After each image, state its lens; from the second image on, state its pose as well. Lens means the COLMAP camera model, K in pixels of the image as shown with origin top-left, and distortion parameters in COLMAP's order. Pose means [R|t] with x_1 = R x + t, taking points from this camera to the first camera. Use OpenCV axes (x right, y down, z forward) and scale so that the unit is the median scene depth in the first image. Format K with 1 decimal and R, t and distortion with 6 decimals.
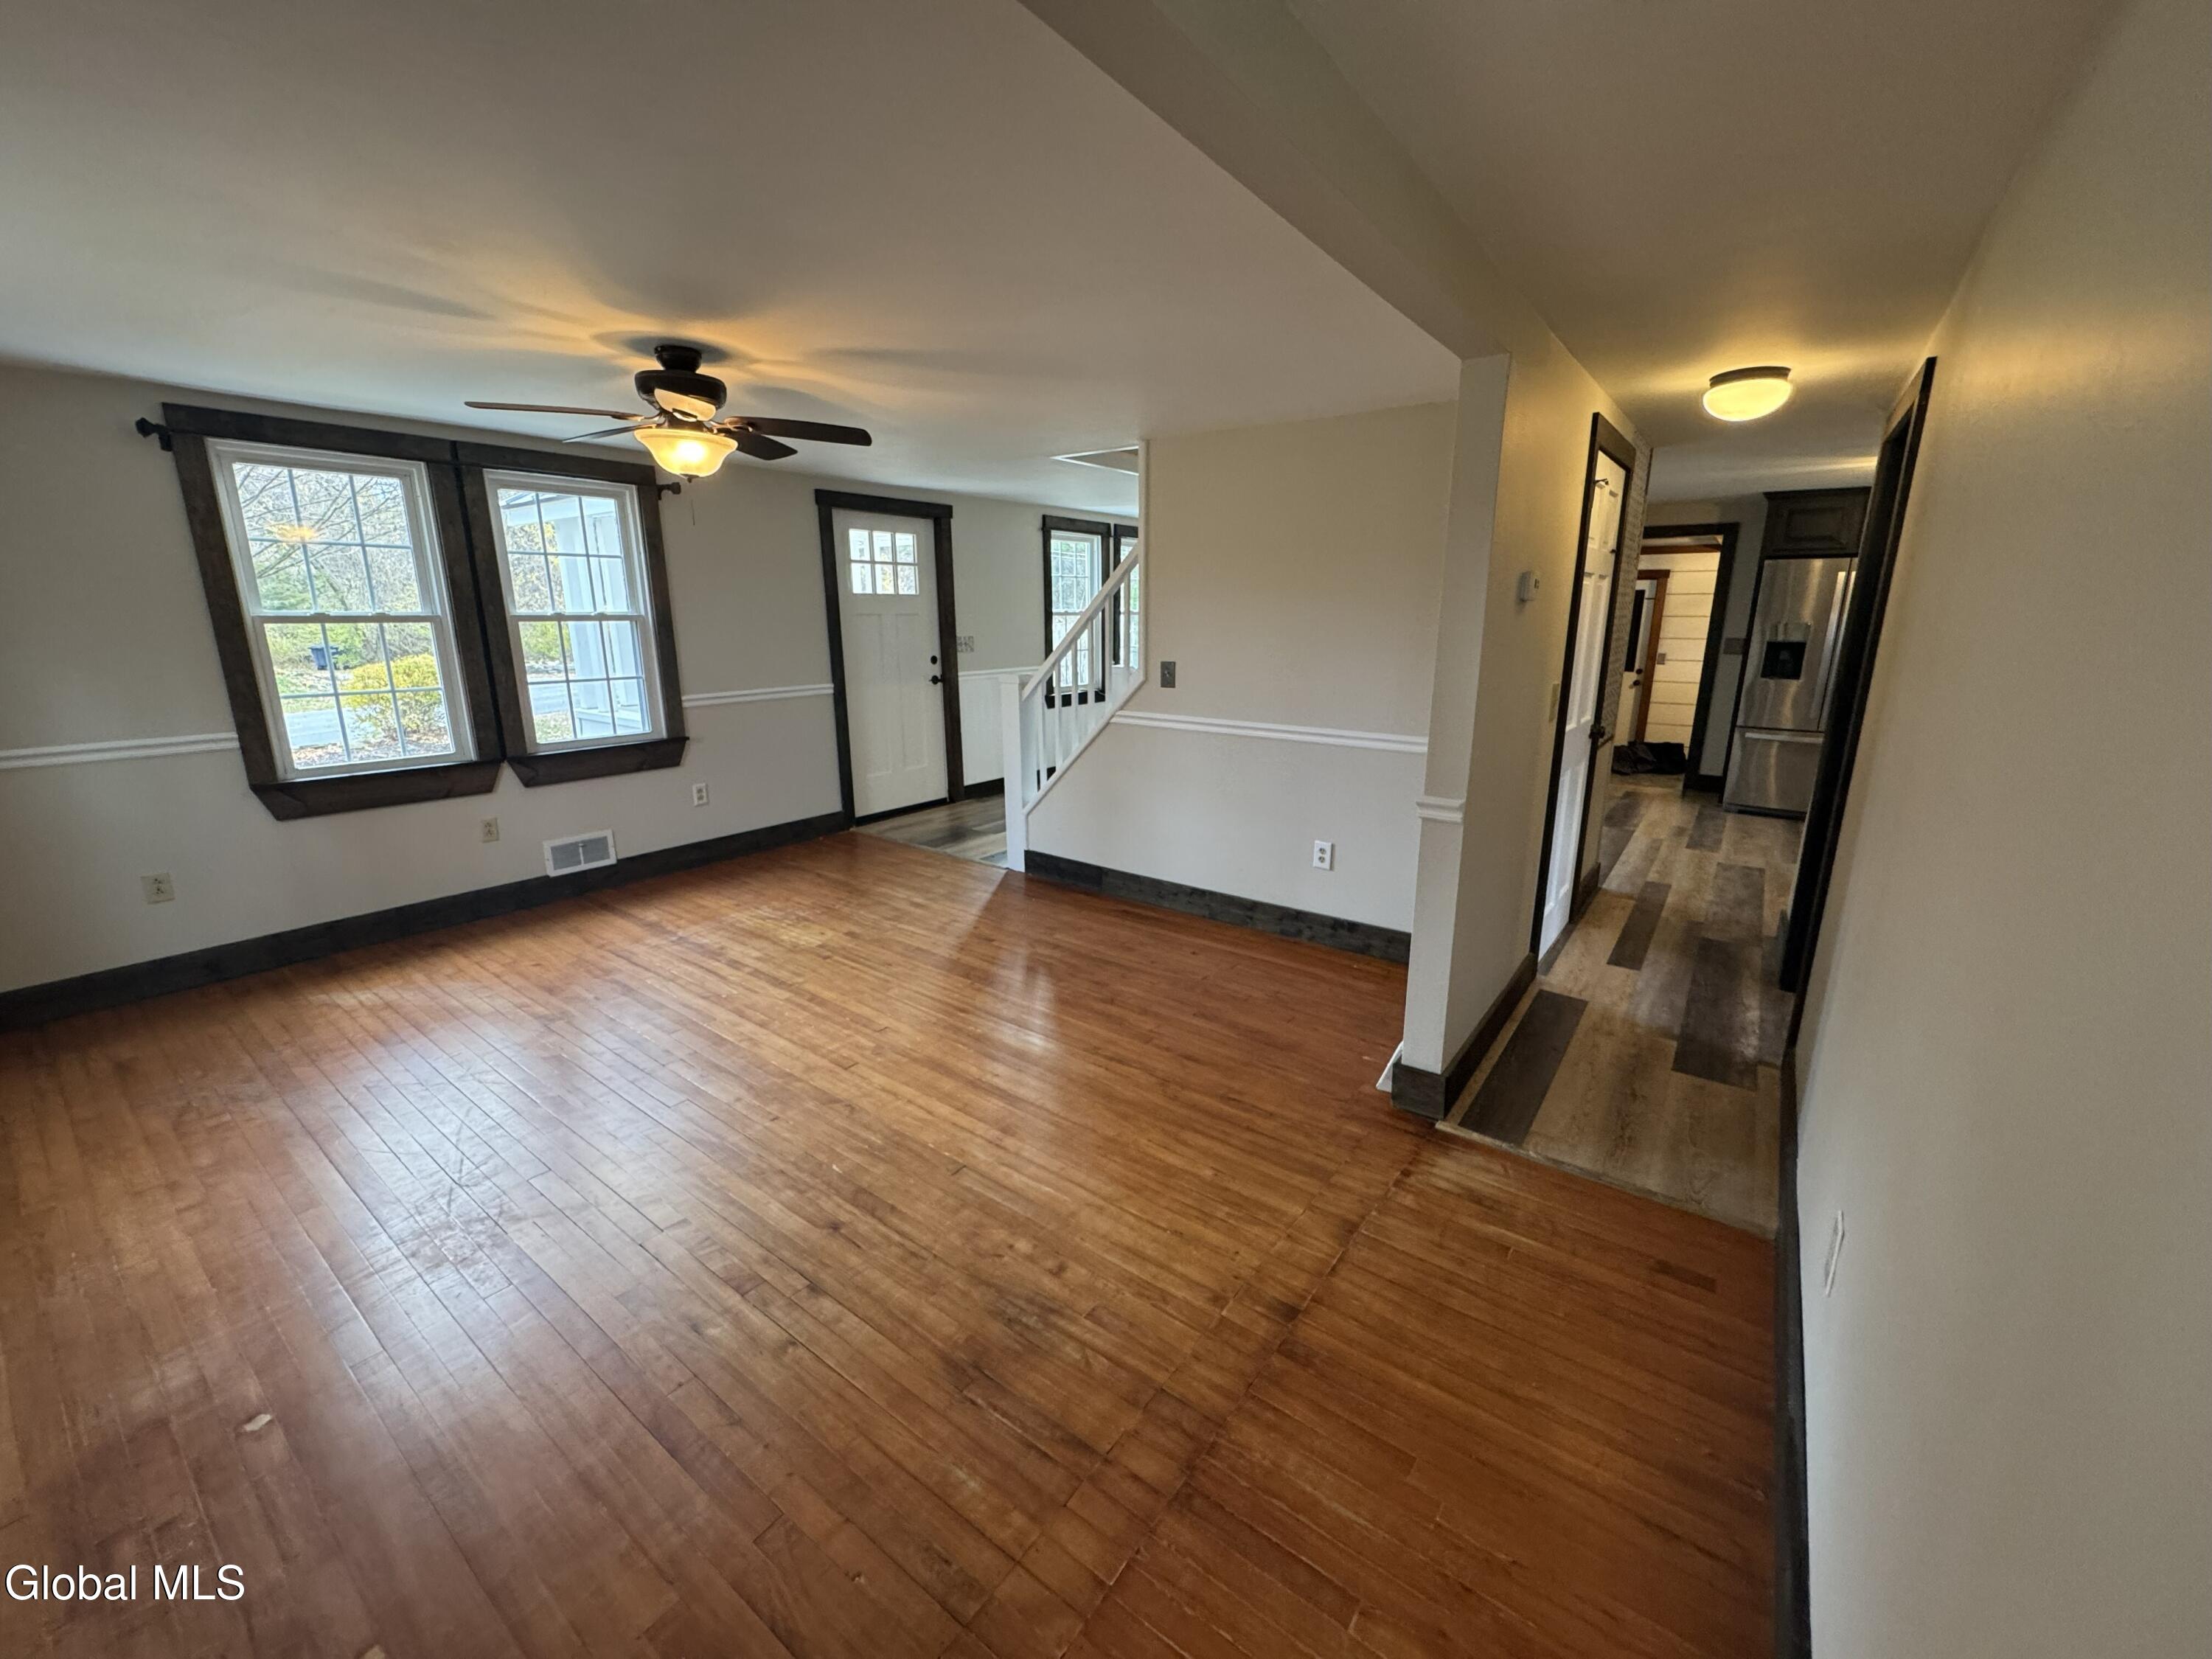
lens RADIAL K [[883.2, 0, 1101.8], [0, 883.2, 826.6], [0, 0, 1]] dist [-0.000733, -0.000259]
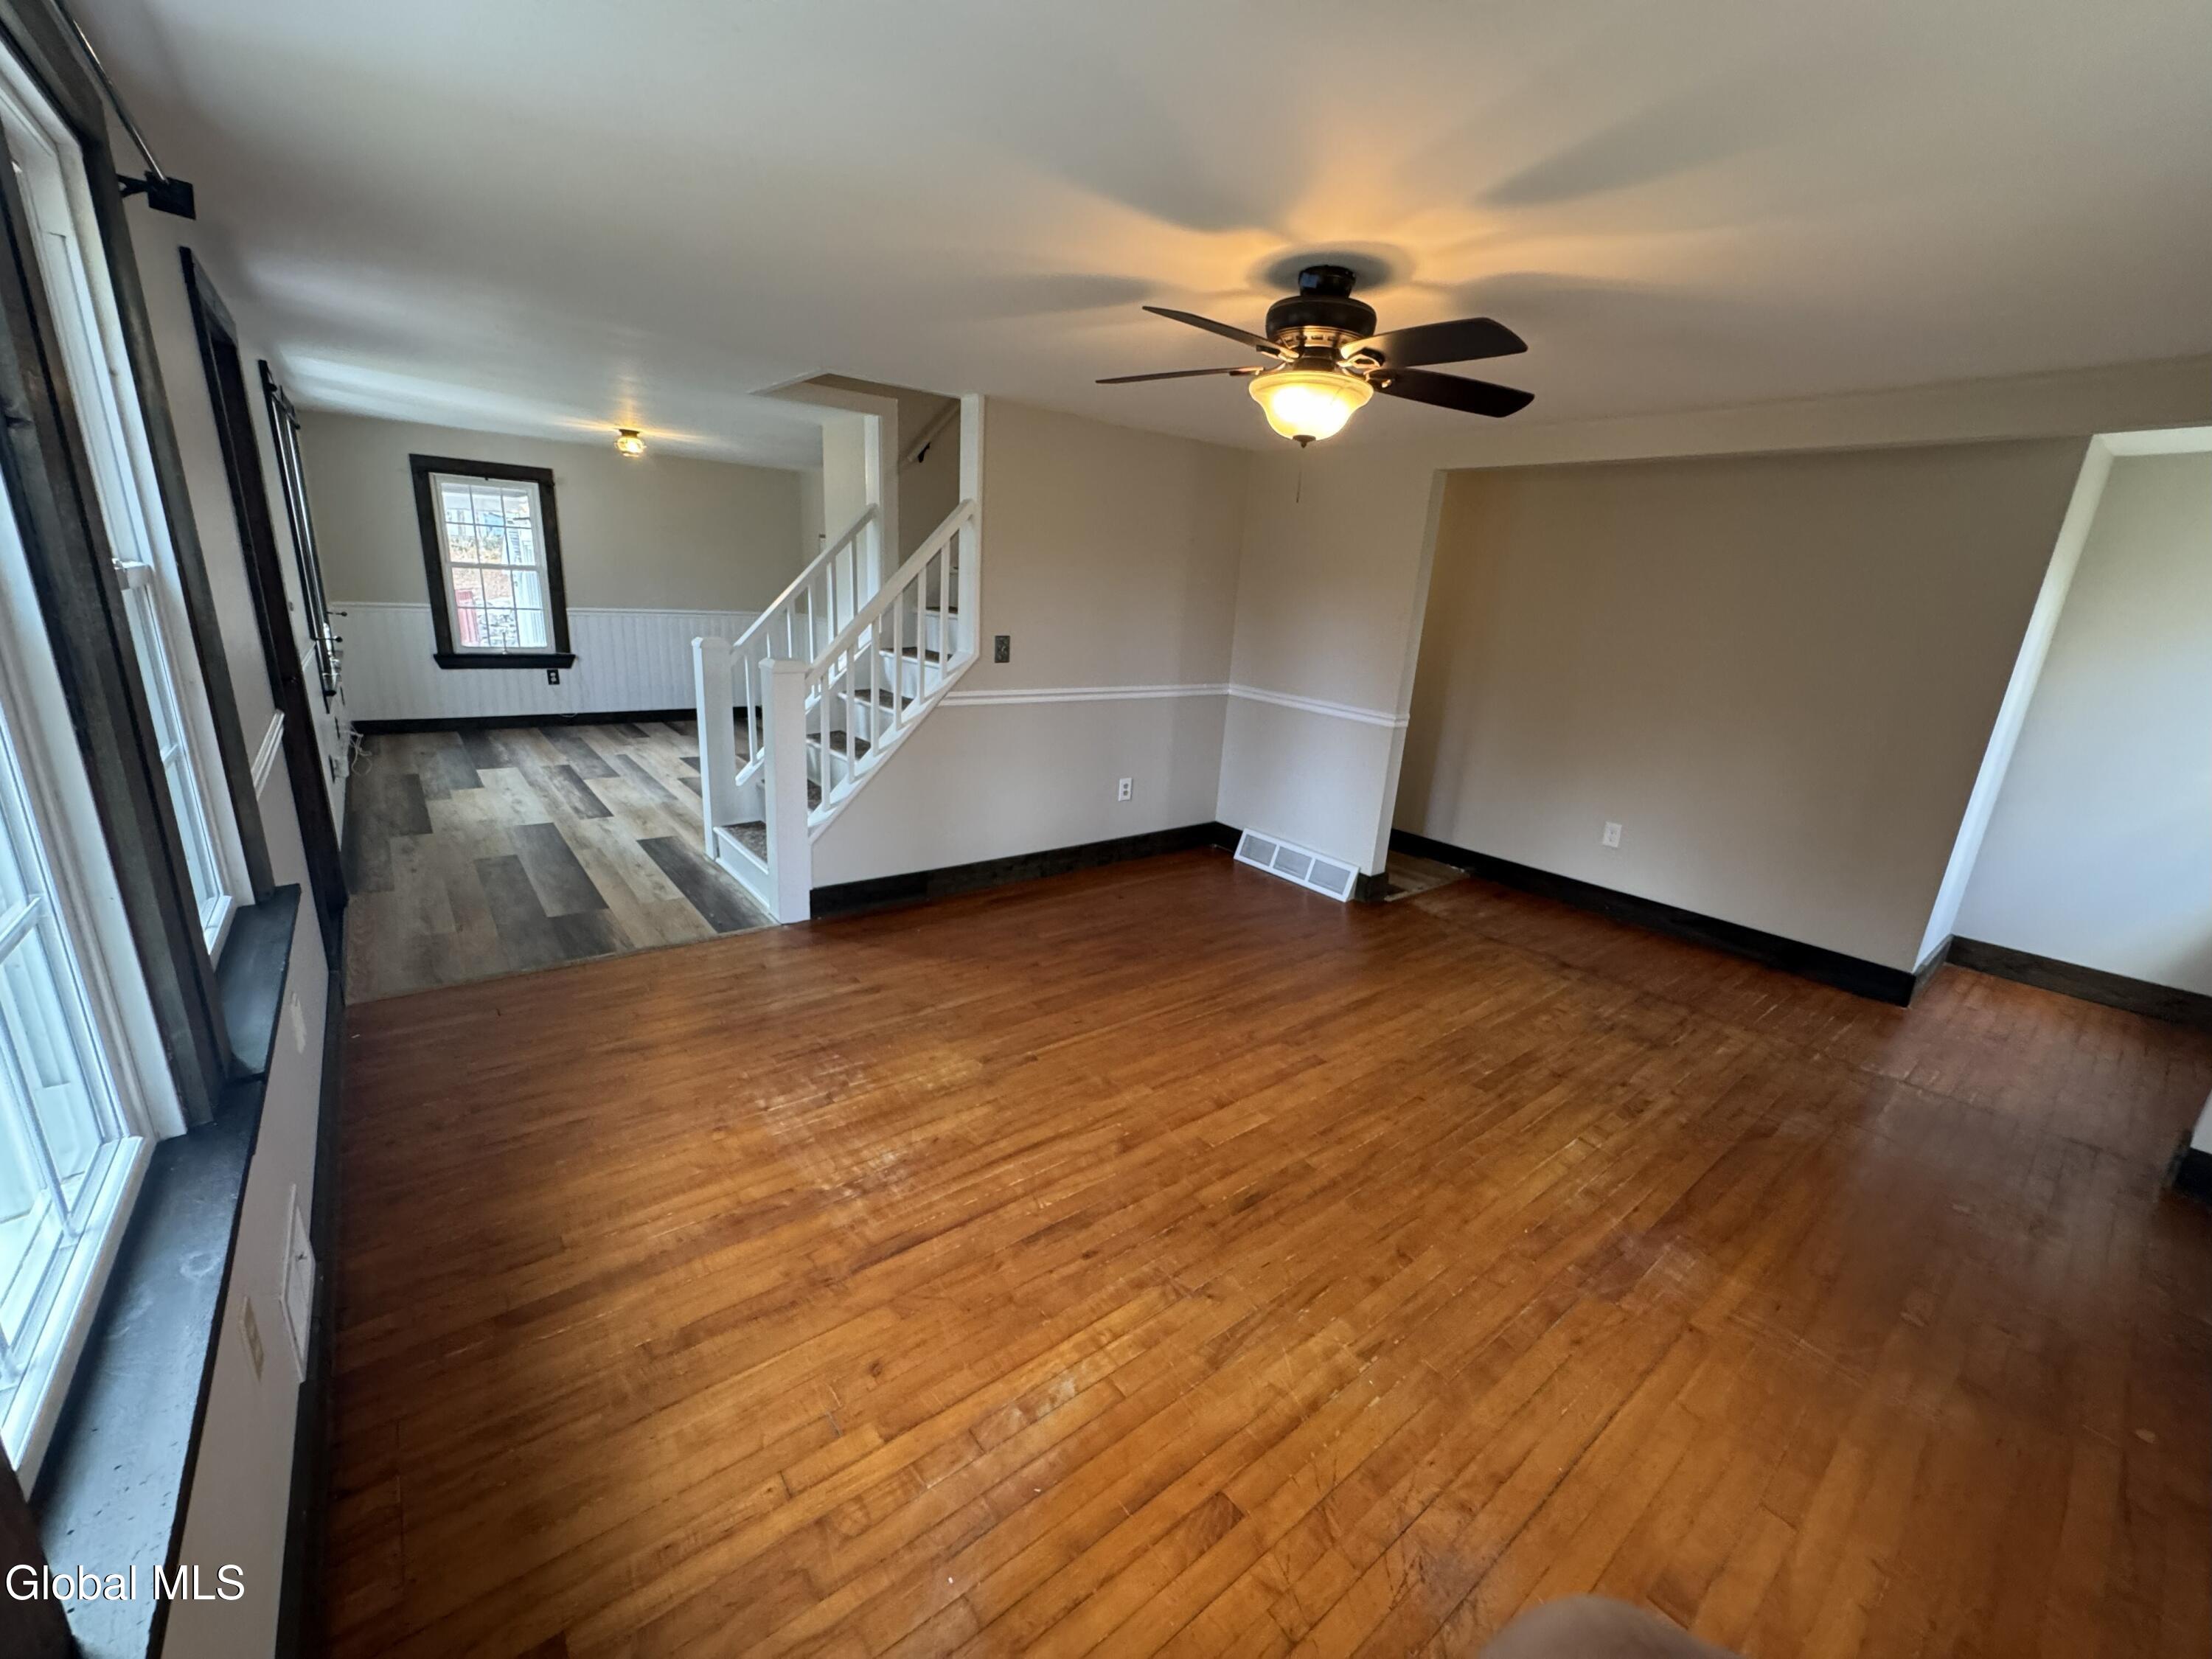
lens RADIAL K [[883.2, 0, 1106.4], [0, 883.2, 820.9], [0, 0, 1]] dist [-0.000733, -0.000259]
pose [[0.245870, -0.244009, 0.938087, -1.249377], [0.170963, 0.963540, 0.205821, -0.248490], [-0.954107, 0.109773, 0.278622, 0.932086]]
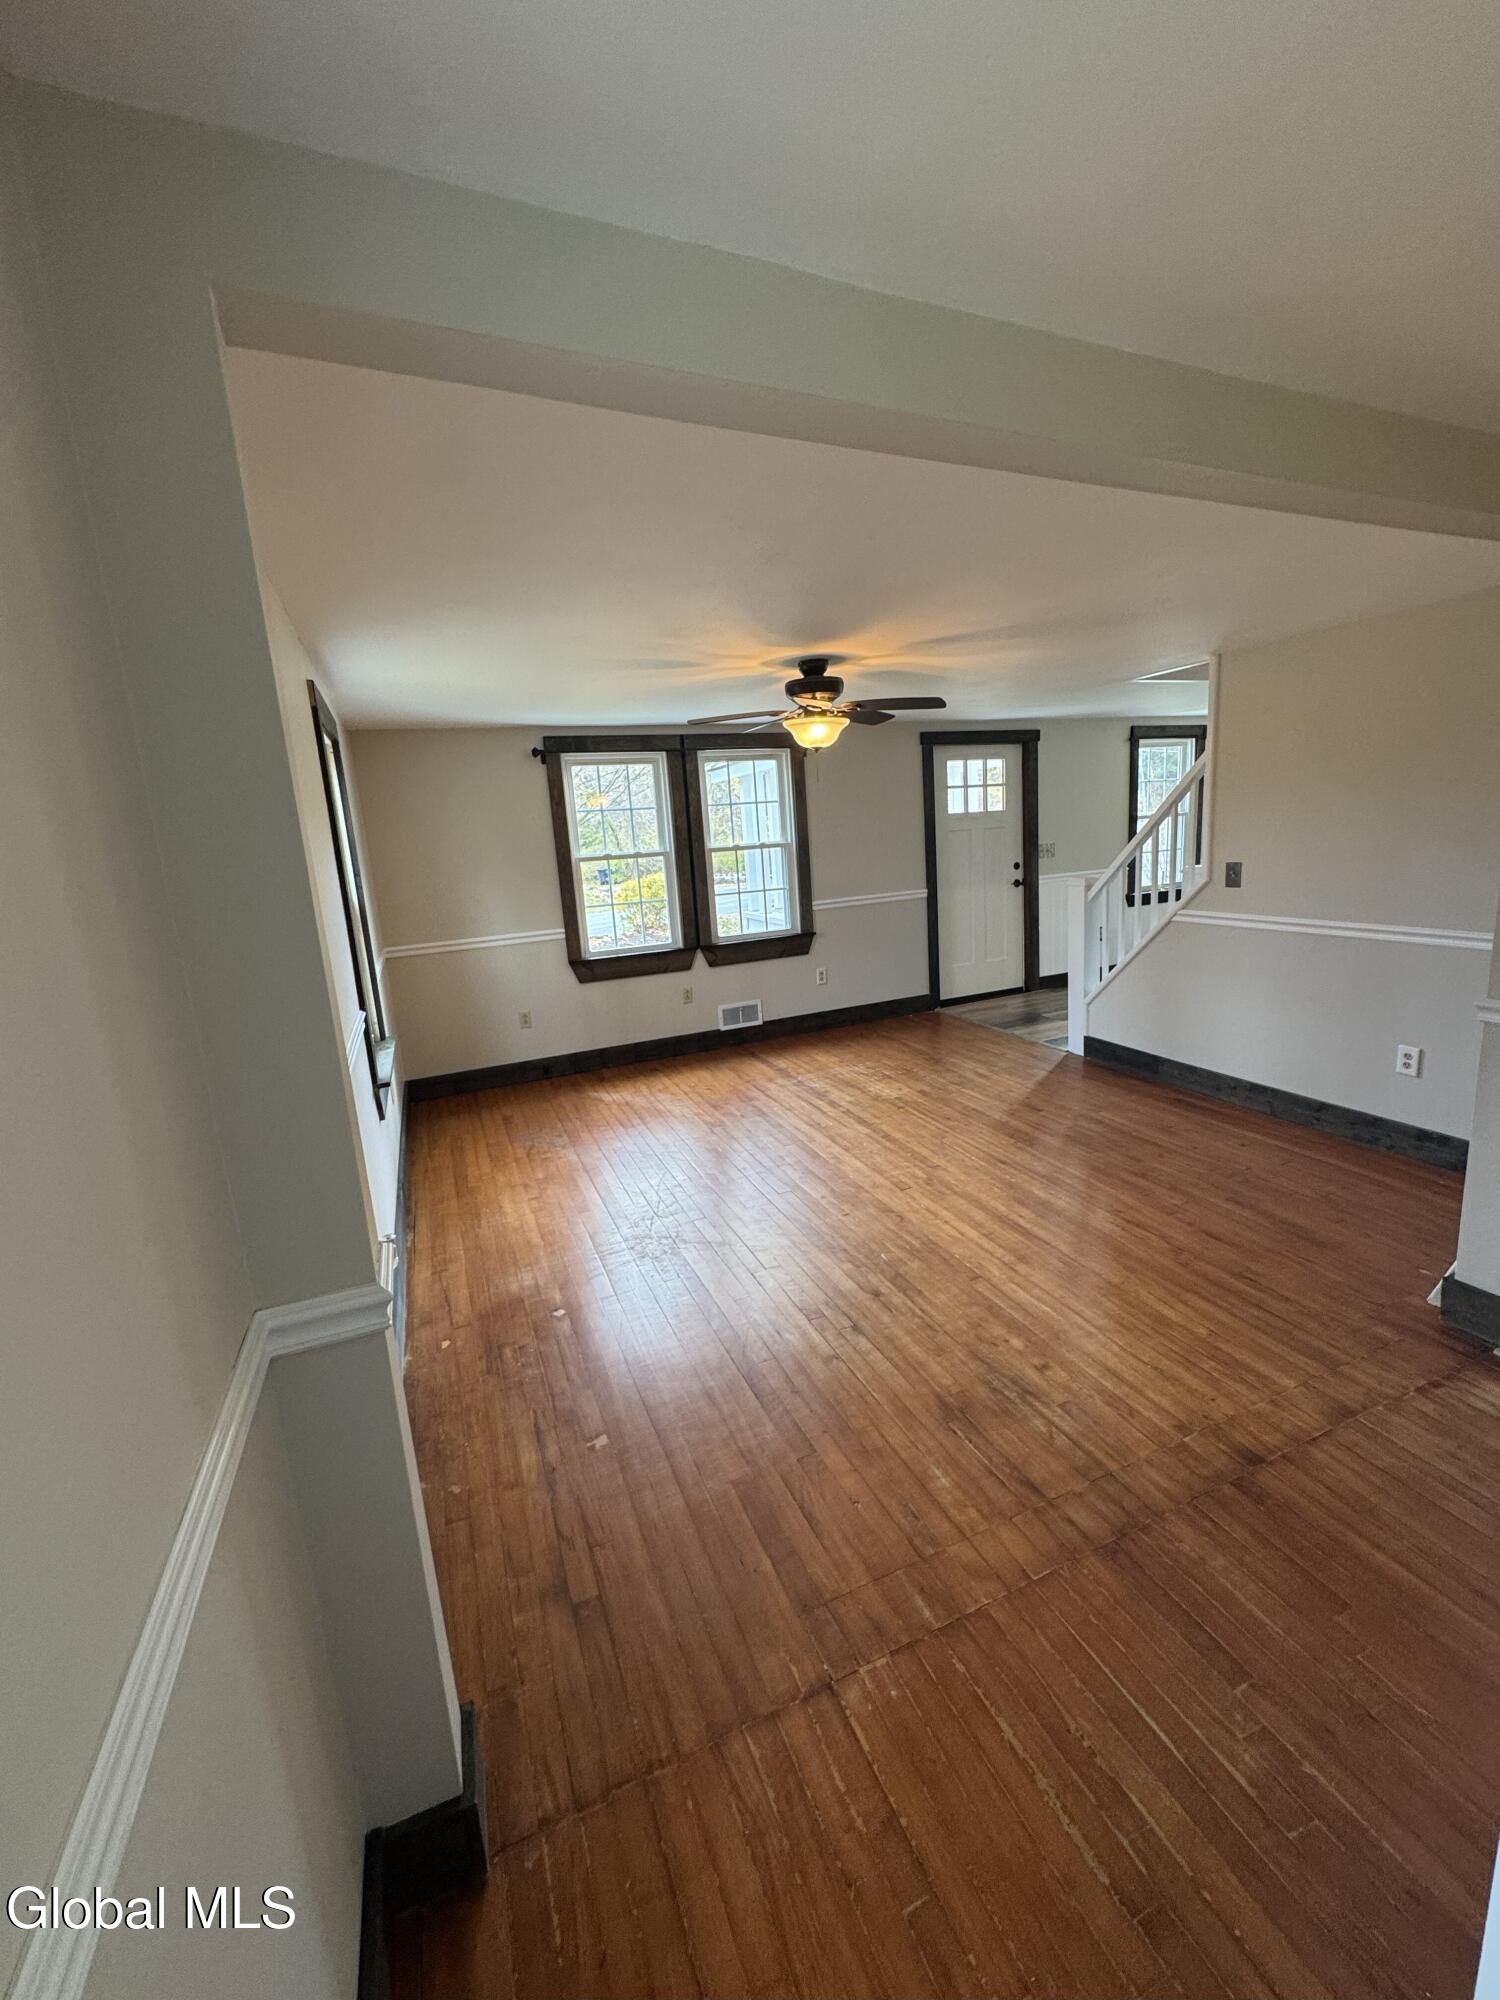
lens RADIAL K [[798.6, 0, 753.3], [0, 798.6, 997.8], [0, 0, 1]] dist [-0.000733, -0.000259]
pose [[0.862044, 0.046331, -0.504712, 0.099947], [-0.055598, 0.998448, -0.003307, 0.009101], [0.503775, 0.030912, 0.863281, -0.128000]]
